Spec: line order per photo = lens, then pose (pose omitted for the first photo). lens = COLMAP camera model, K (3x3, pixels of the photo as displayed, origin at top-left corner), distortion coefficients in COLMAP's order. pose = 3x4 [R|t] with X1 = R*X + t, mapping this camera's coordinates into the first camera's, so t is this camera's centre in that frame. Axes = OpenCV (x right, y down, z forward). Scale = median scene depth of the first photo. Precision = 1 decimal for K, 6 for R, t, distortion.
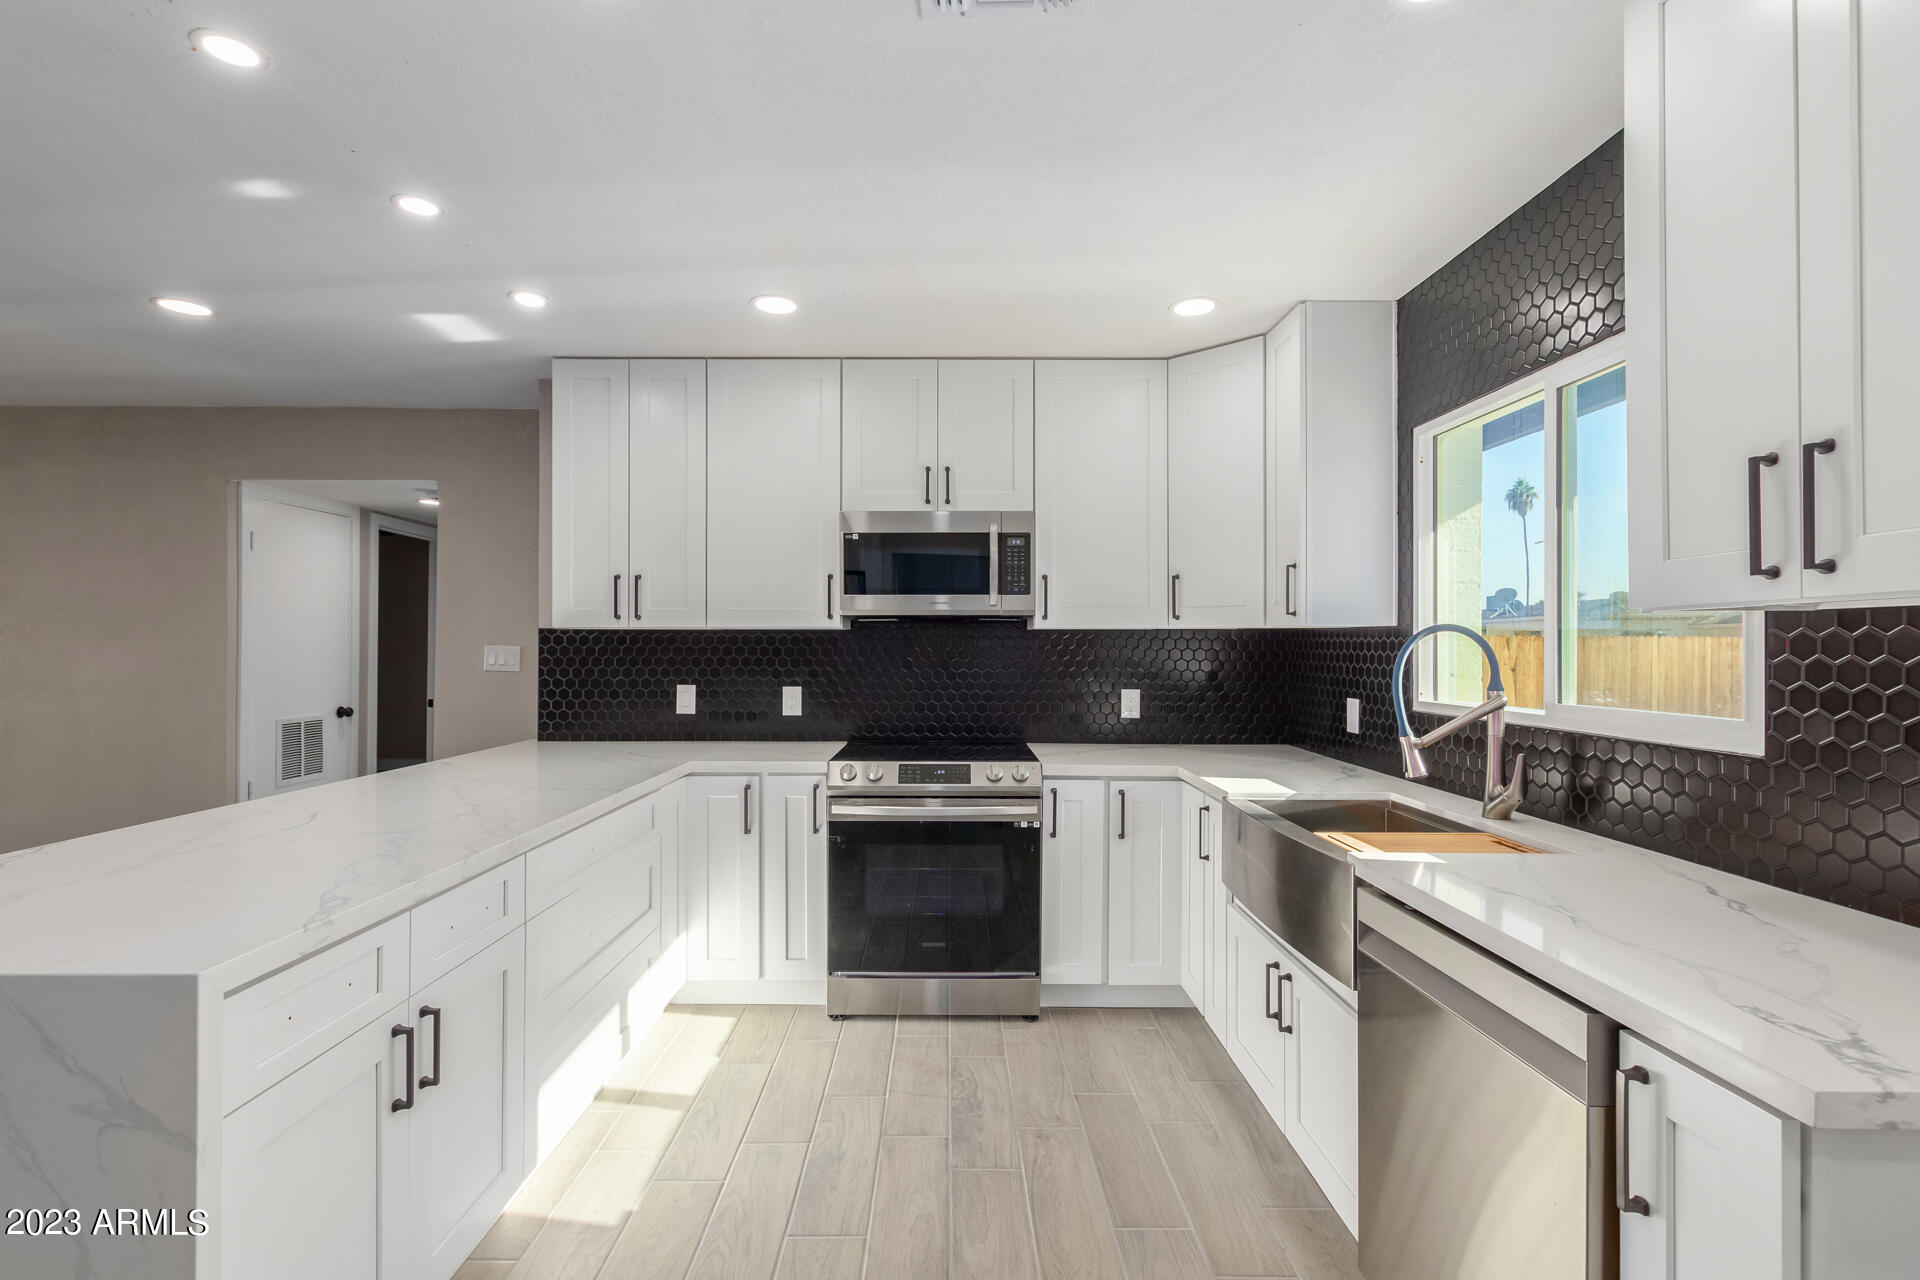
lens RADIAL K [[876.5, 0, 966.5], [0, 876.5, 639.4], [0, 0, 1]] dist [0.000641, -0.000455]
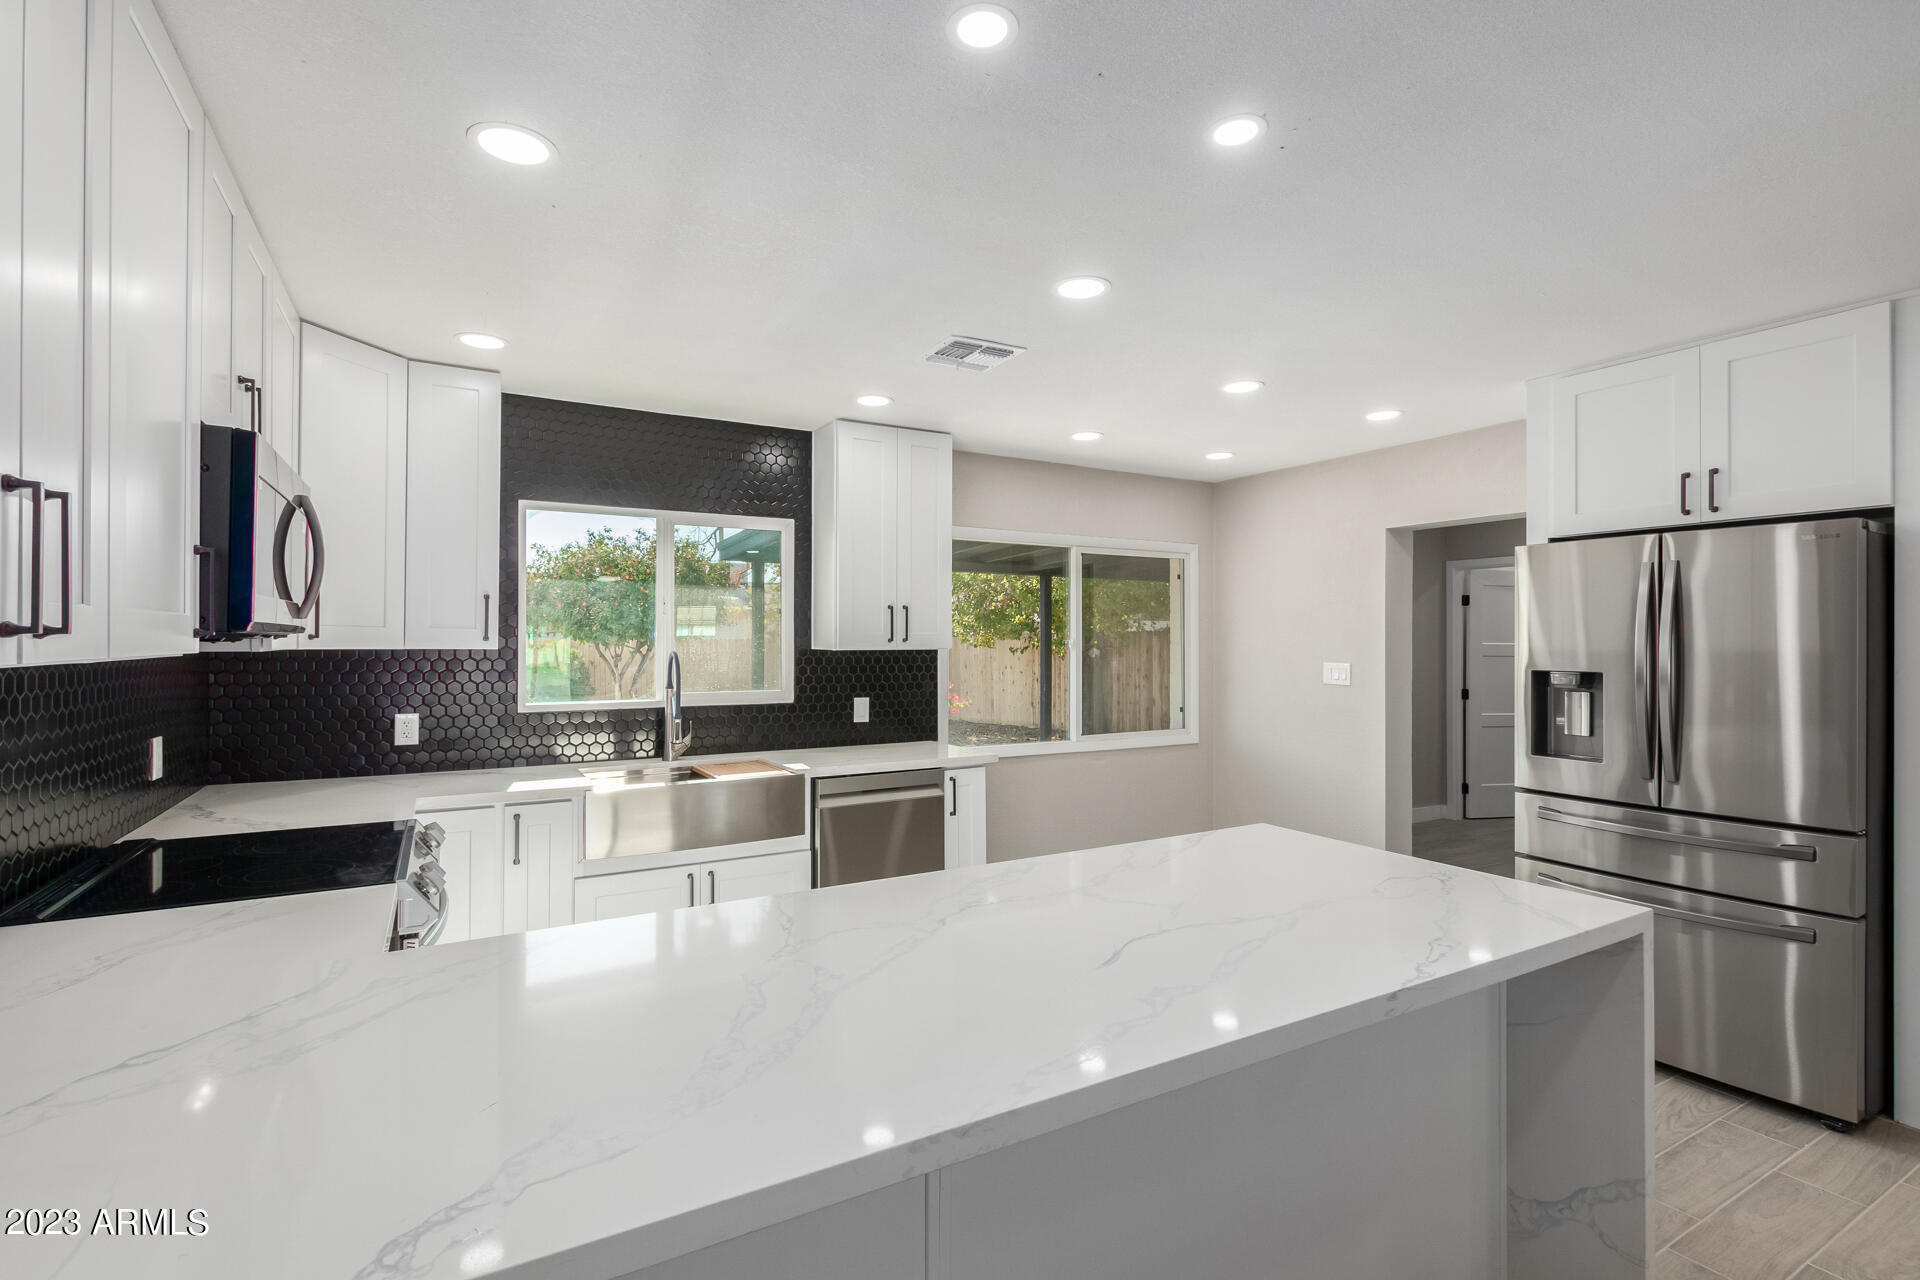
lens RADIAL K [[876.5, 0, 960.3], [0, 876.5, 633.9], [0, 0, 1]] dist [0.000641, -0.000455]
pose [[-0.471539, 0.004049, 0.881836, -0.866625], [-0.008266, 0.999925, -0.009012, -0.028205], [-0.881807, -0.011539, -0.471470, 0.934902]]
